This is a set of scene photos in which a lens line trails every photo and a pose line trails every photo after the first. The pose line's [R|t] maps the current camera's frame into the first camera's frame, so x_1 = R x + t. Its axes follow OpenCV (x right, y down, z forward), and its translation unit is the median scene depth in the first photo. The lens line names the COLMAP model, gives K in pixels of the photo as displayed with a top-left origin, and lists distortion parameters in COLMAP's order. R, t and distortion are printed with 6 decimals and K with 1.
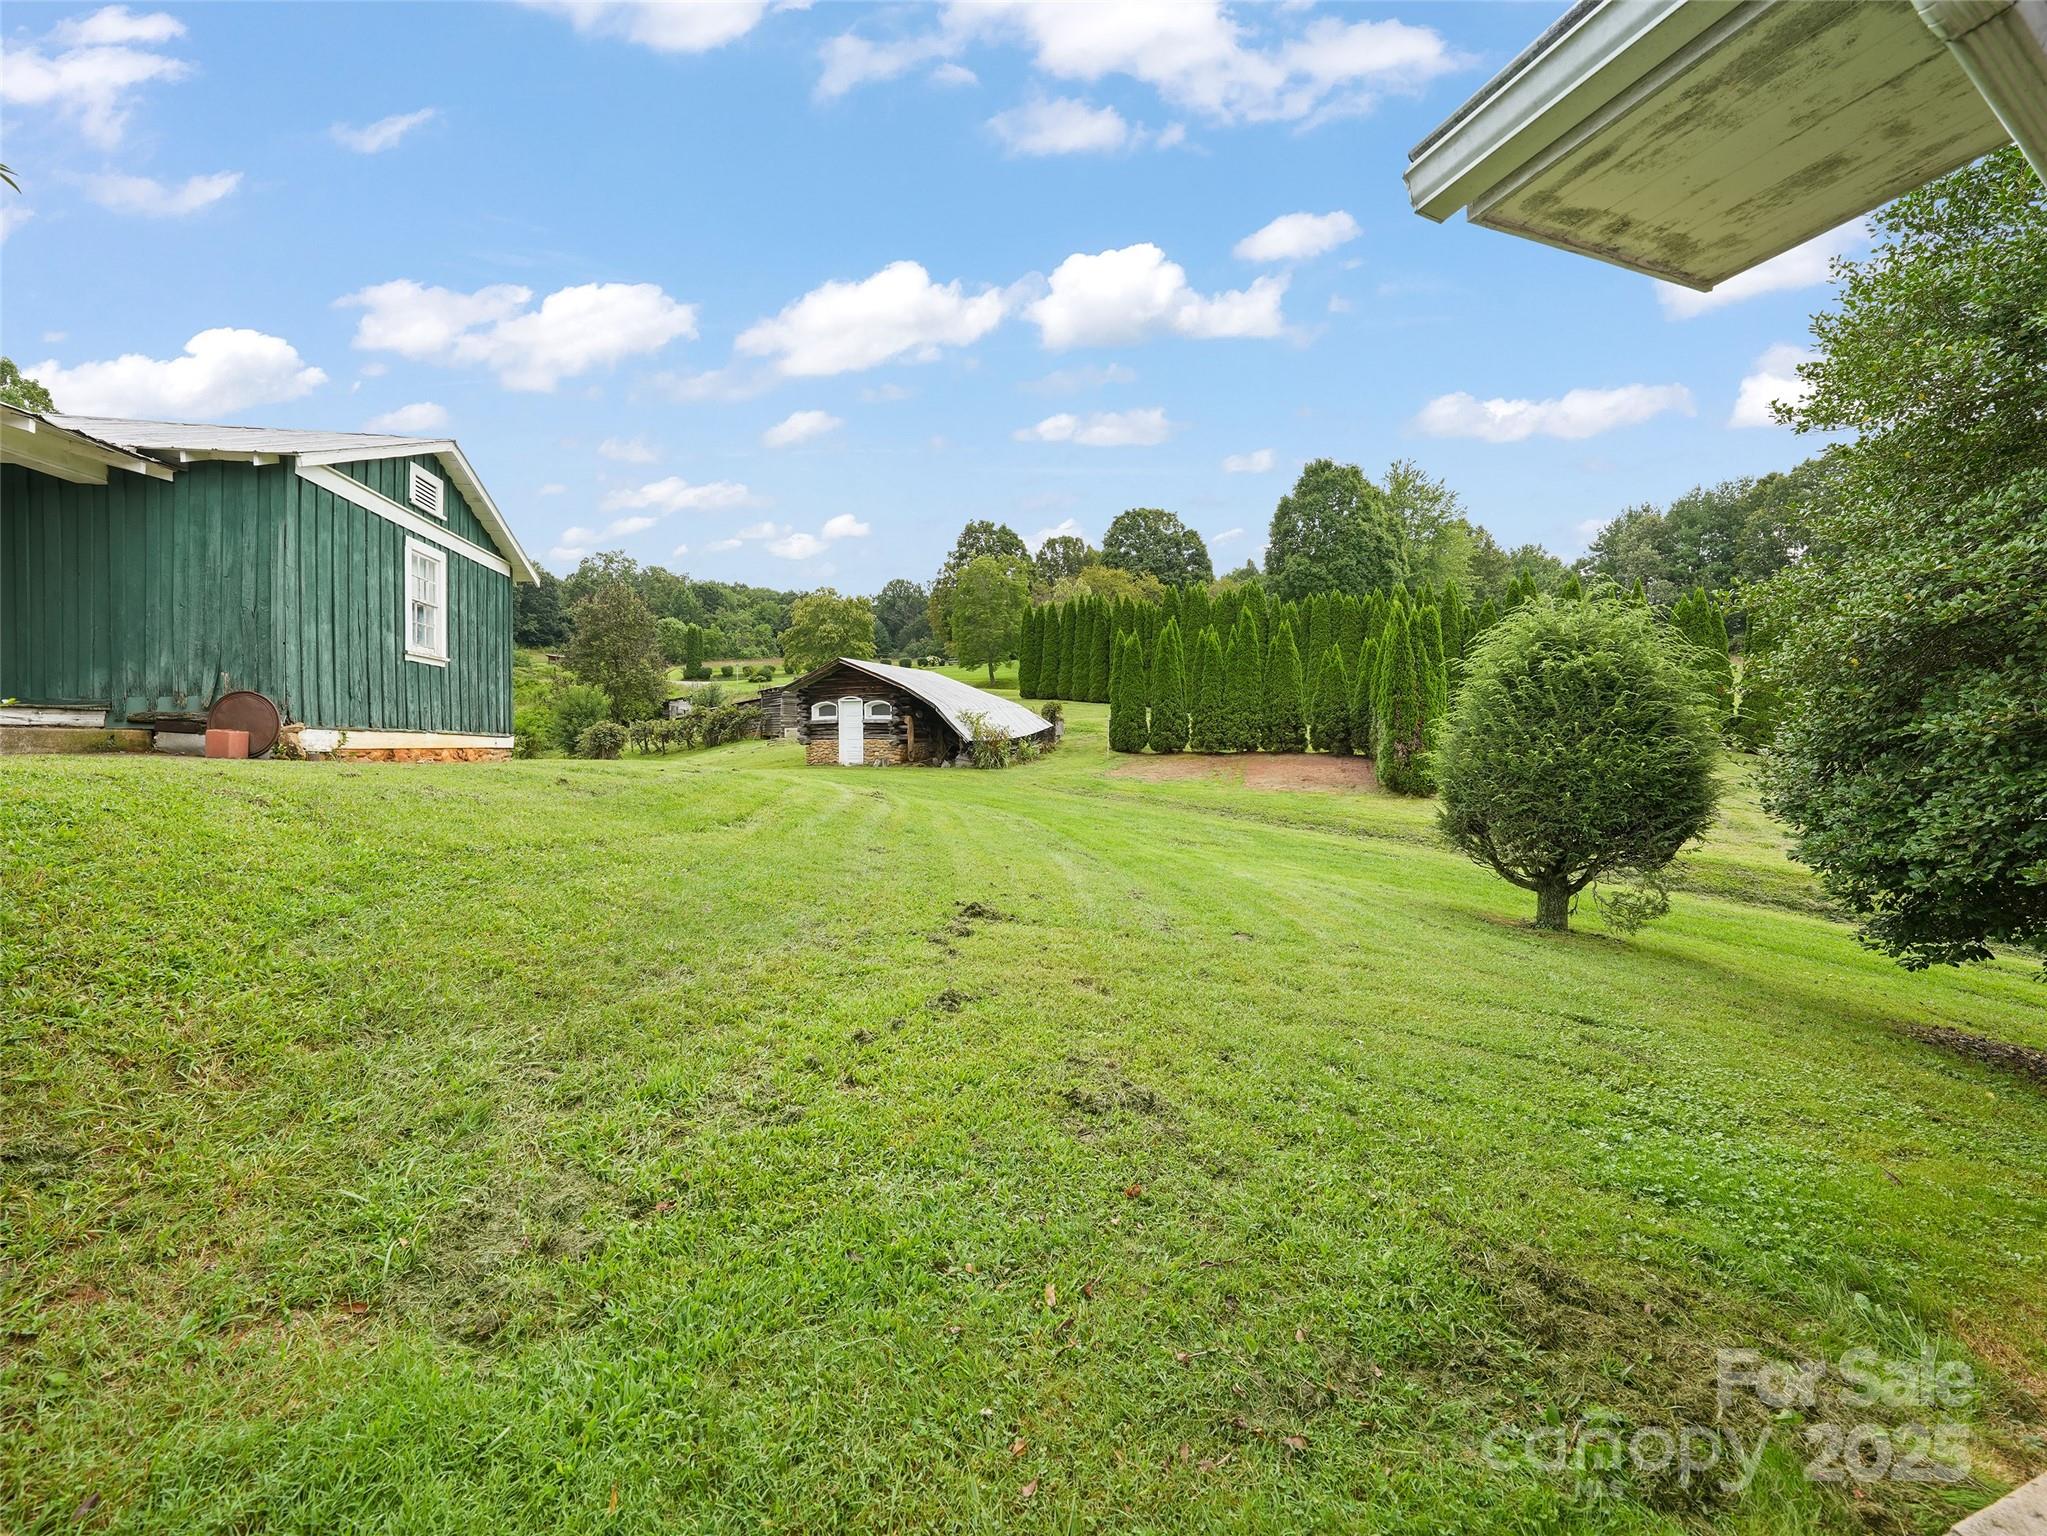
lens RADIAL K [[804.4, 0, 1026.1], [0, 804.4, 749.0], [0, 0, 1]] dist [-0.032430, 0.008905]
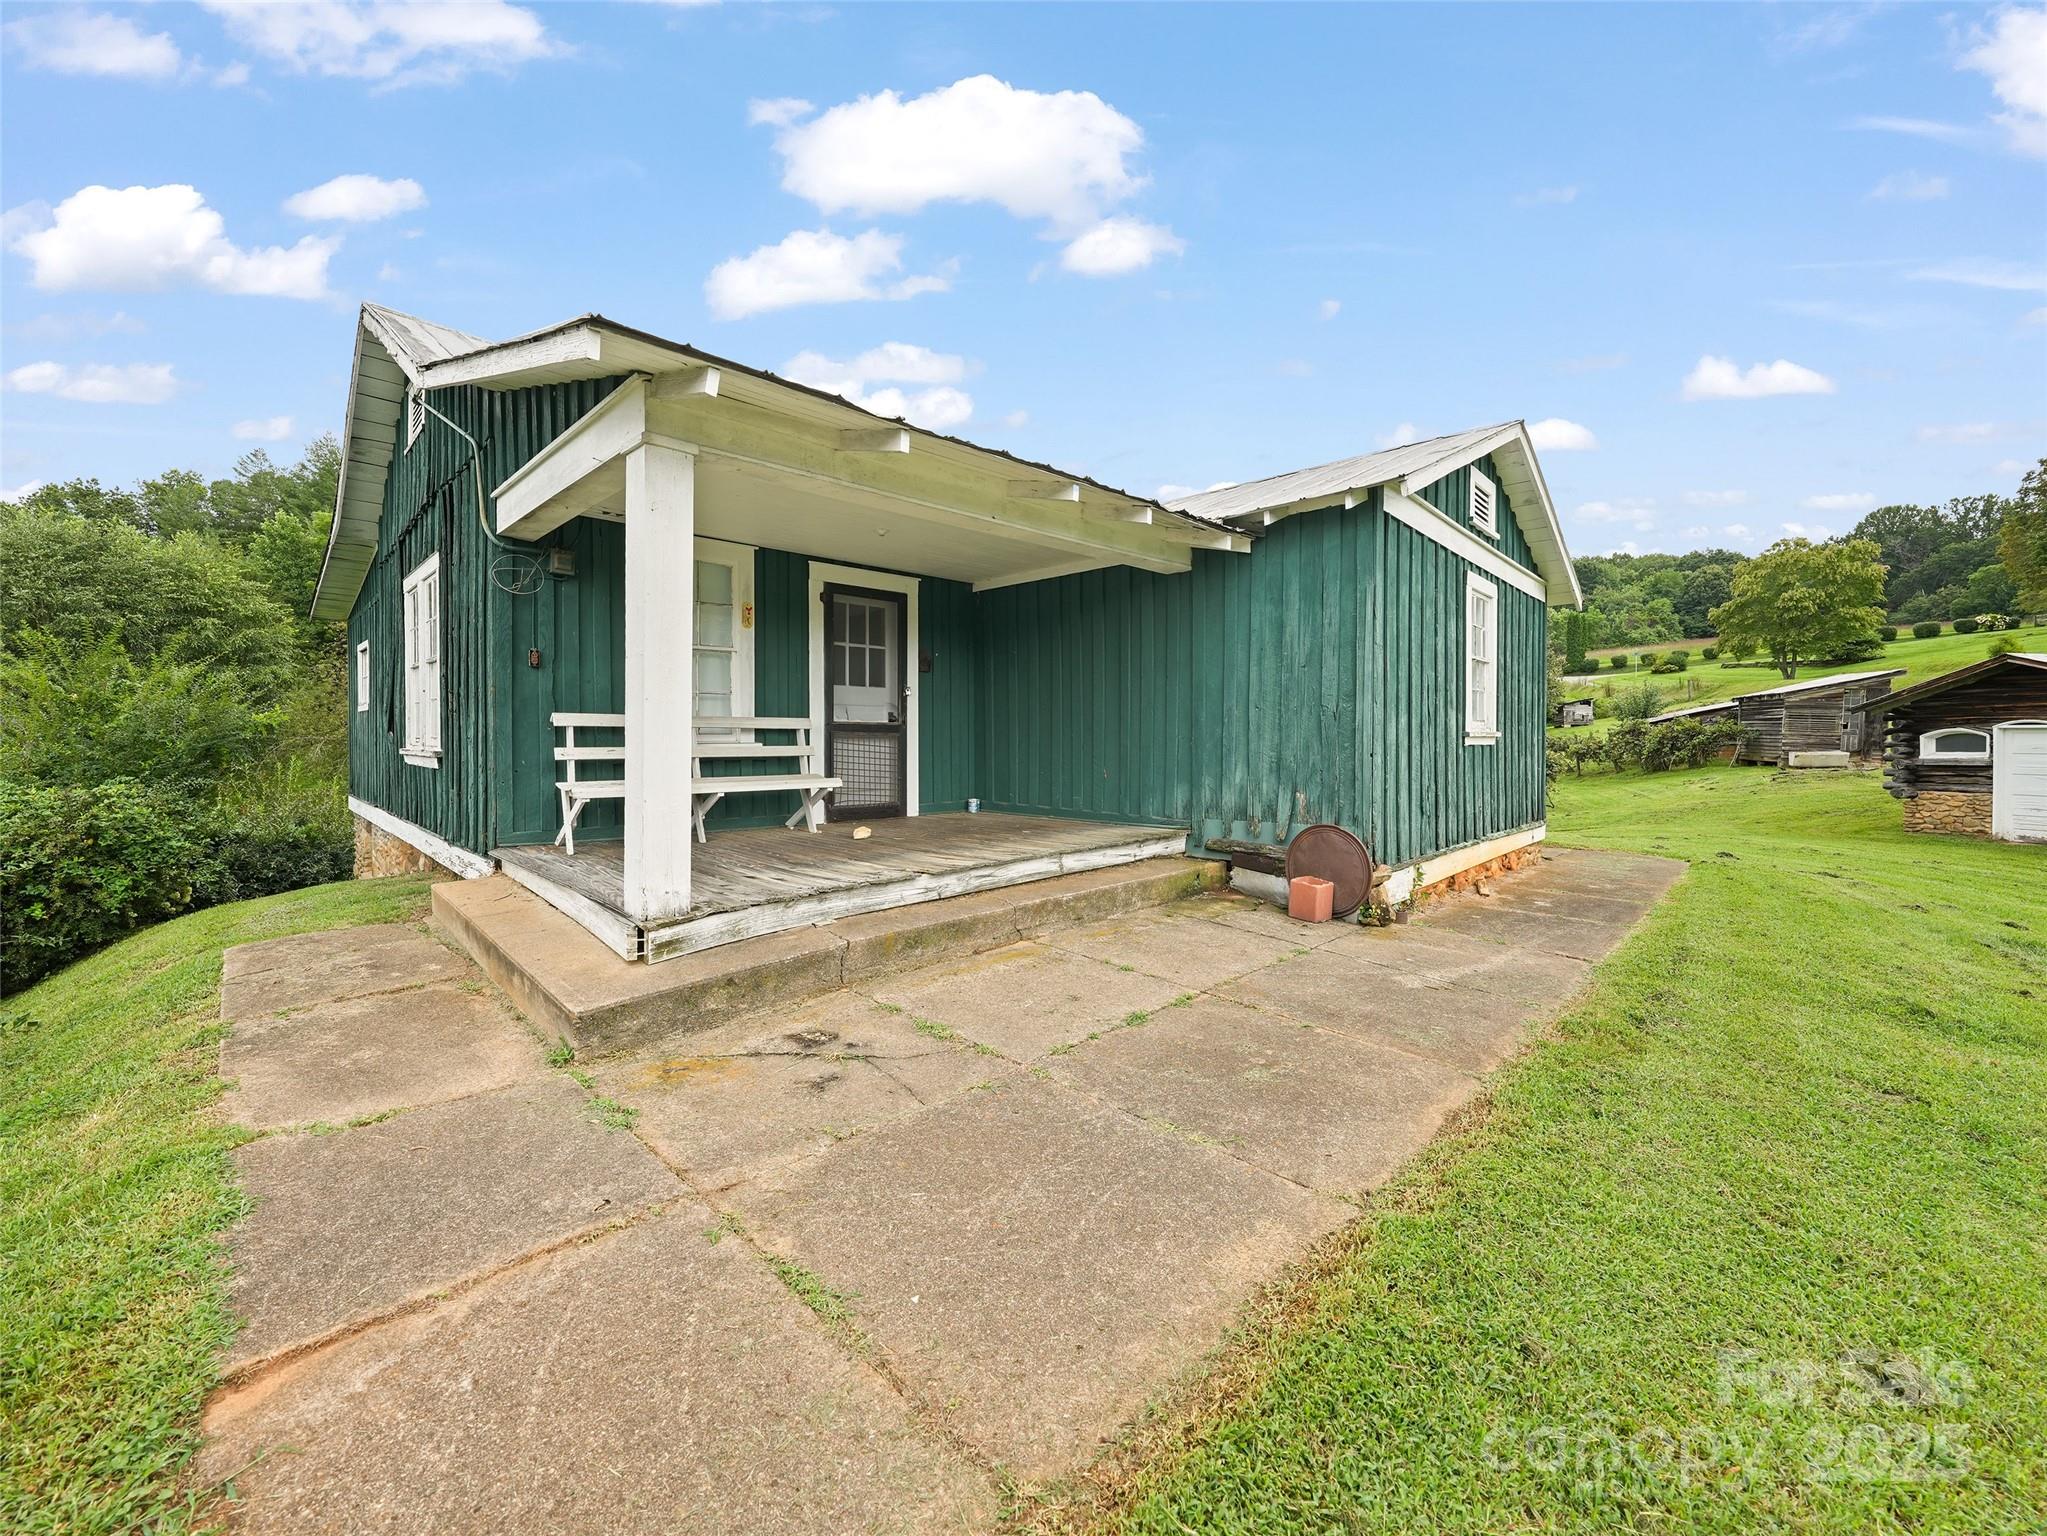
lens RADIAL K [[802.6, 0, 1022.1], [0, 802.6, 756.3], [0, 0, 1]] dist [-0.036879, 0.008461]
pose [[0.555451, 0.022814, -0.831236, -0.156260], [-0.009876, 0.999734, 0.020839, -0.043202], [0.831491, -0.003366, 0.555529, 0.102661]]
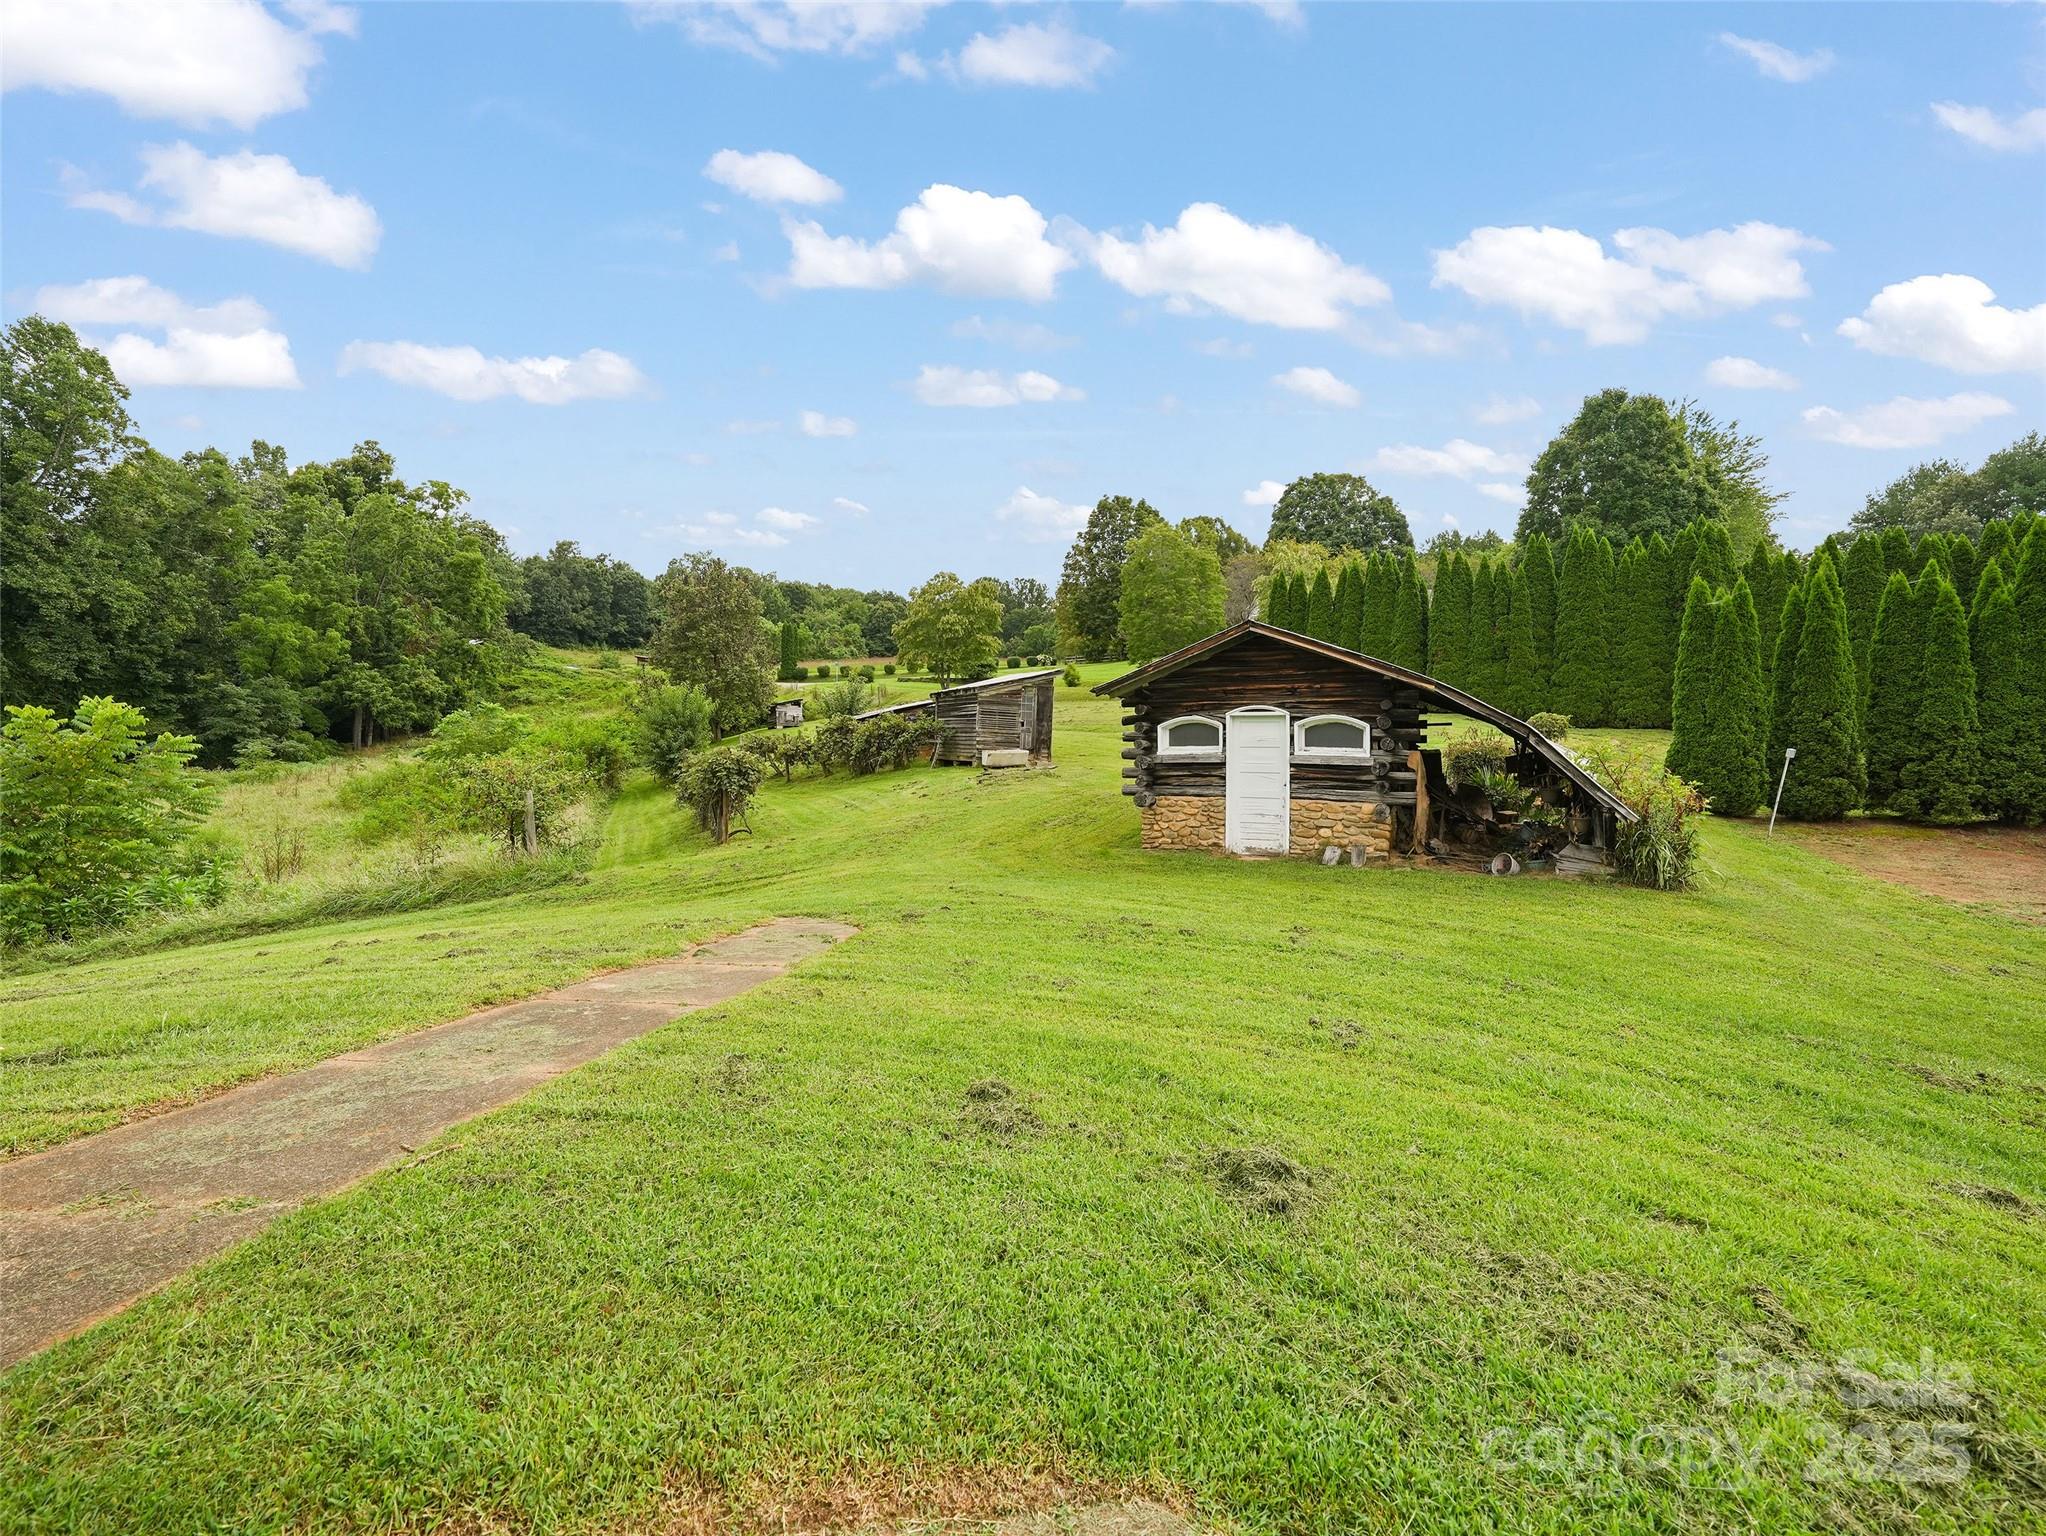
lens RADIAL K [[802.2, 0, 1021.6], [0, 802.2, 756.3], [0, 0, 1]] dist [-0.036879, 0.008461]
pose [[0.995831, 0.006261, -0.091003, -0.304729], [-0.005638, 0.999959, 0.007092, -0.038066], [0.091044, -0.006549, 0.995825, 0.516728]]
